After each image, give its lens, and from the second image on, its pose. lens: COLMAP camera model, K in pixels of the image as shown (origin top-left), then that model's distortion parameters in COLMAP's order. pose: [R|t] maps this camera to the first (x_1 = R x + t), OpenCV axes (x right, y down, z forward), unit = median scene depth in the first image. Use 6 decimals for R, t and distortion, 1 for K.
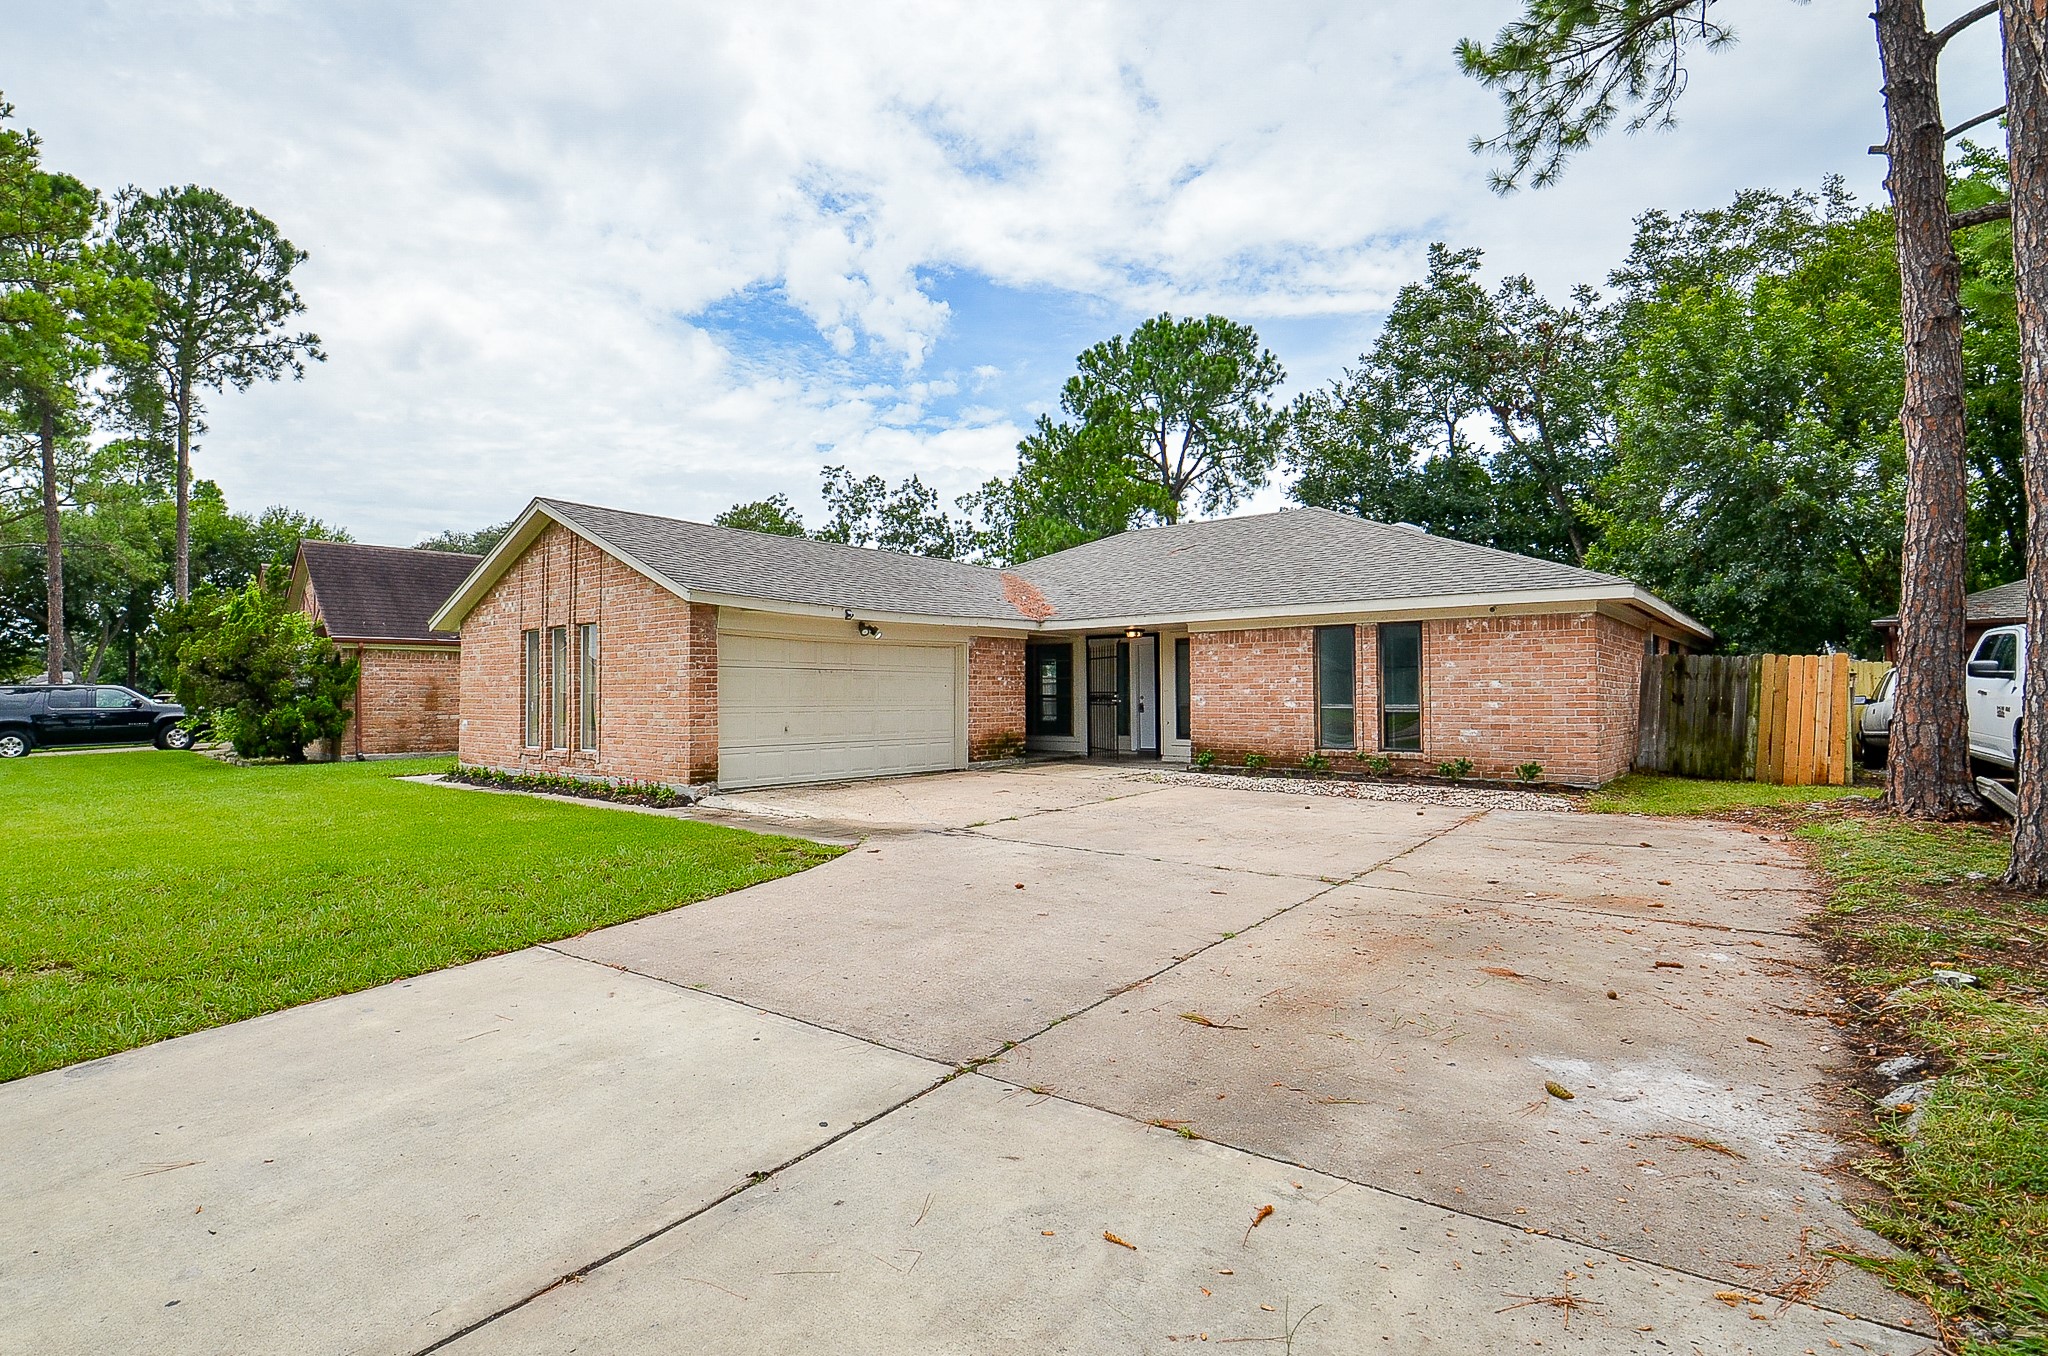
lens RADIAL K [[926.3, 0, 1025.3], [0, 926.3, 668.8], [0, 0, 1]] dist [-0.016402, -0.003604]
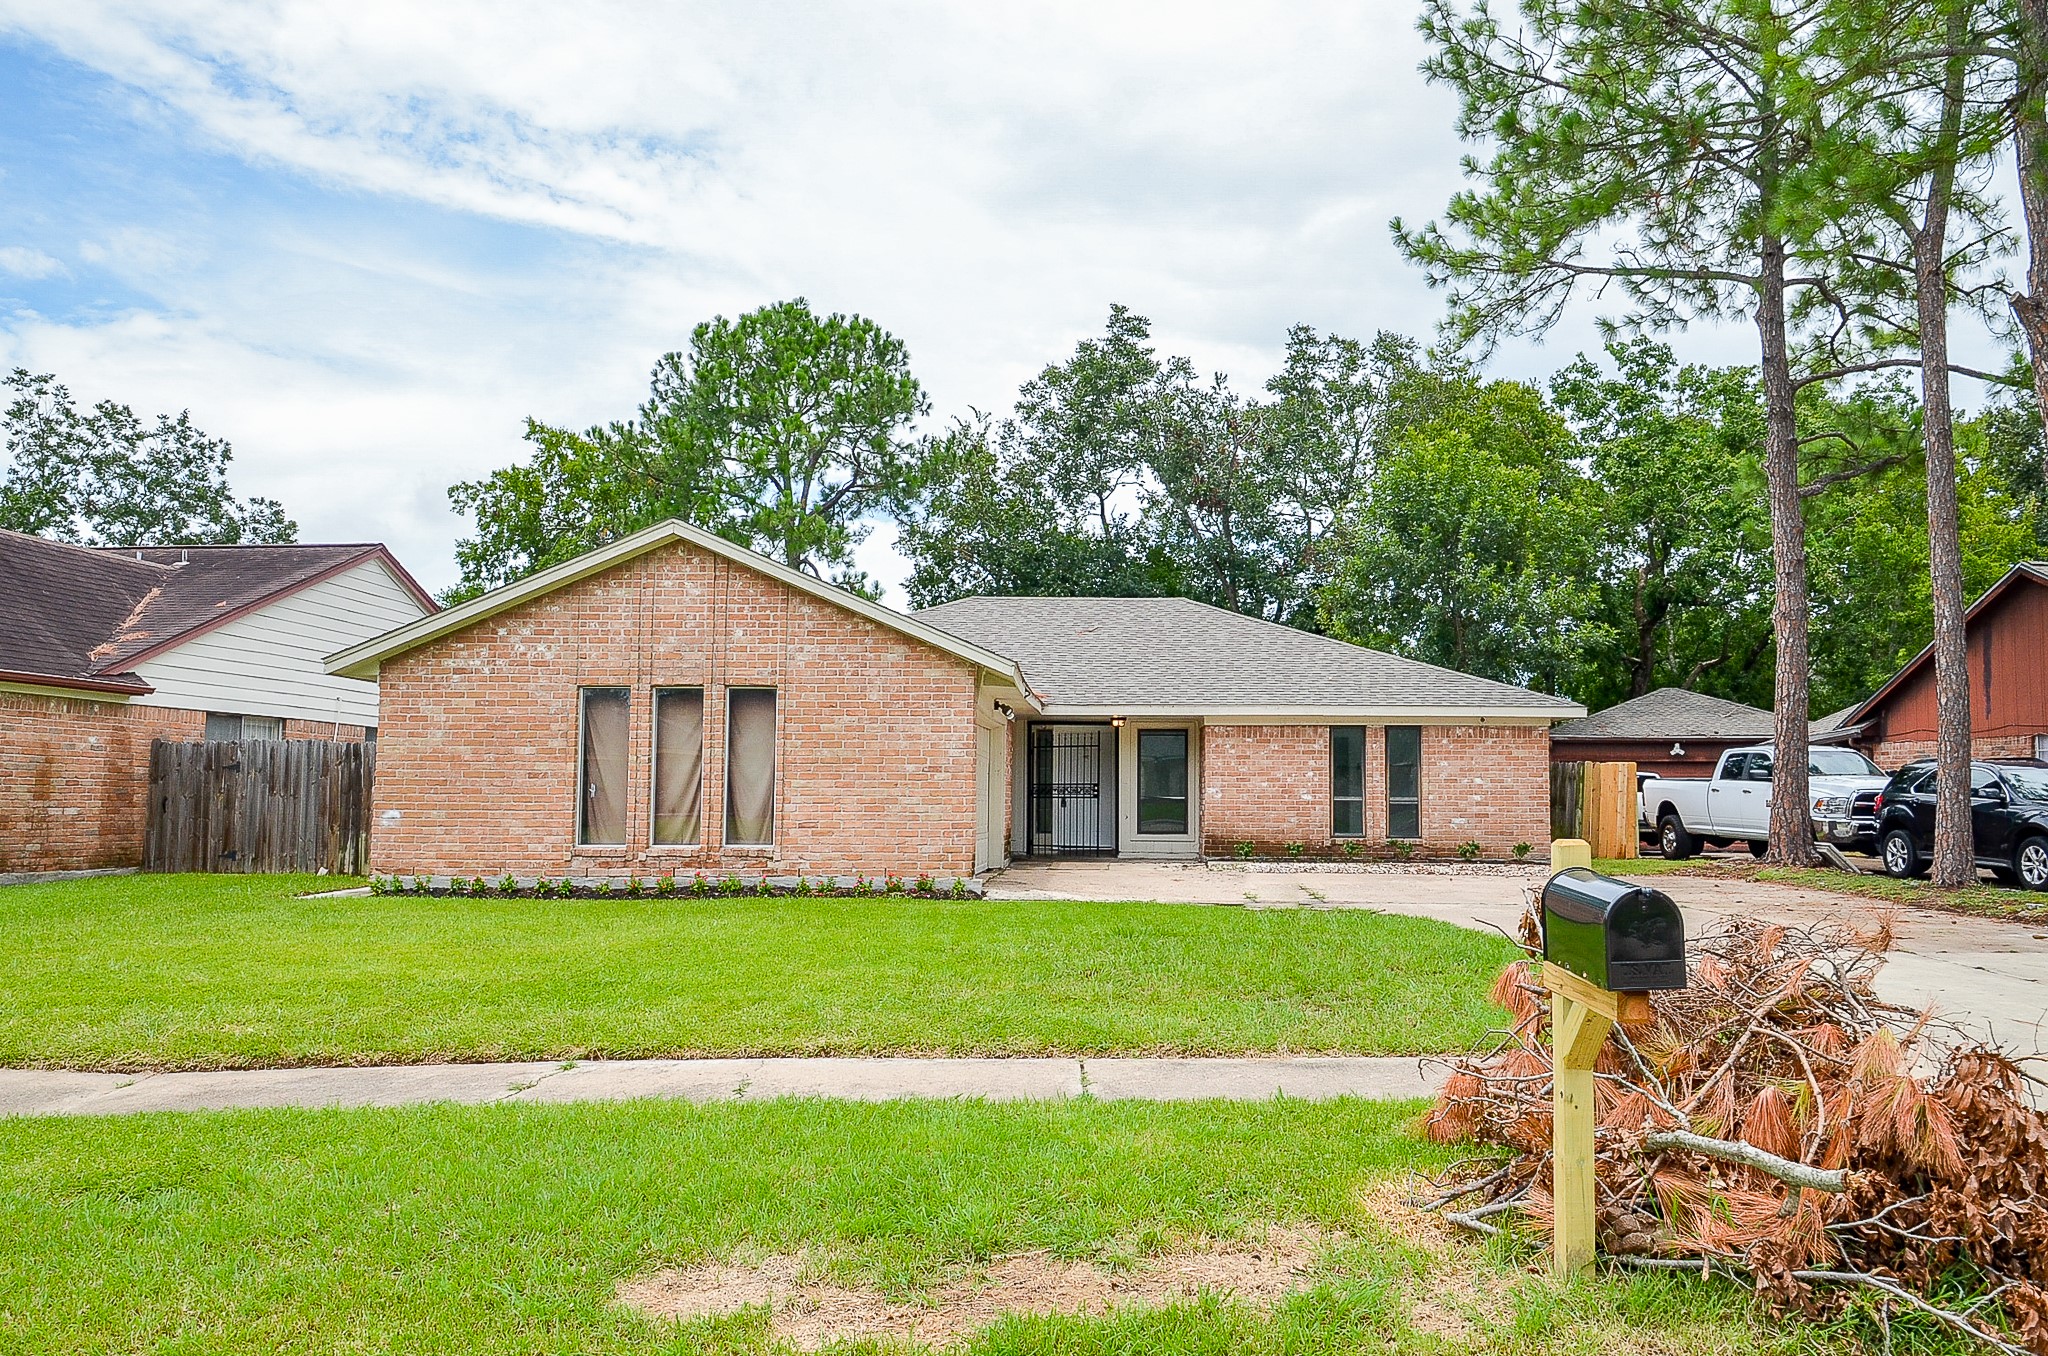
lens RADIAL K [[1391.5, 0, 1020.5], [0, 1391.5, 697.7], [0, 0, 1]] dist [0.003935, -0.002536]
pose [[0.795044, 0.052532, 0.604272, -0.974458], [-0.026173, 0.998286, -0.052350, 0.017181], [-0.605986, 0.025805, 0.795056, -0.091607]]
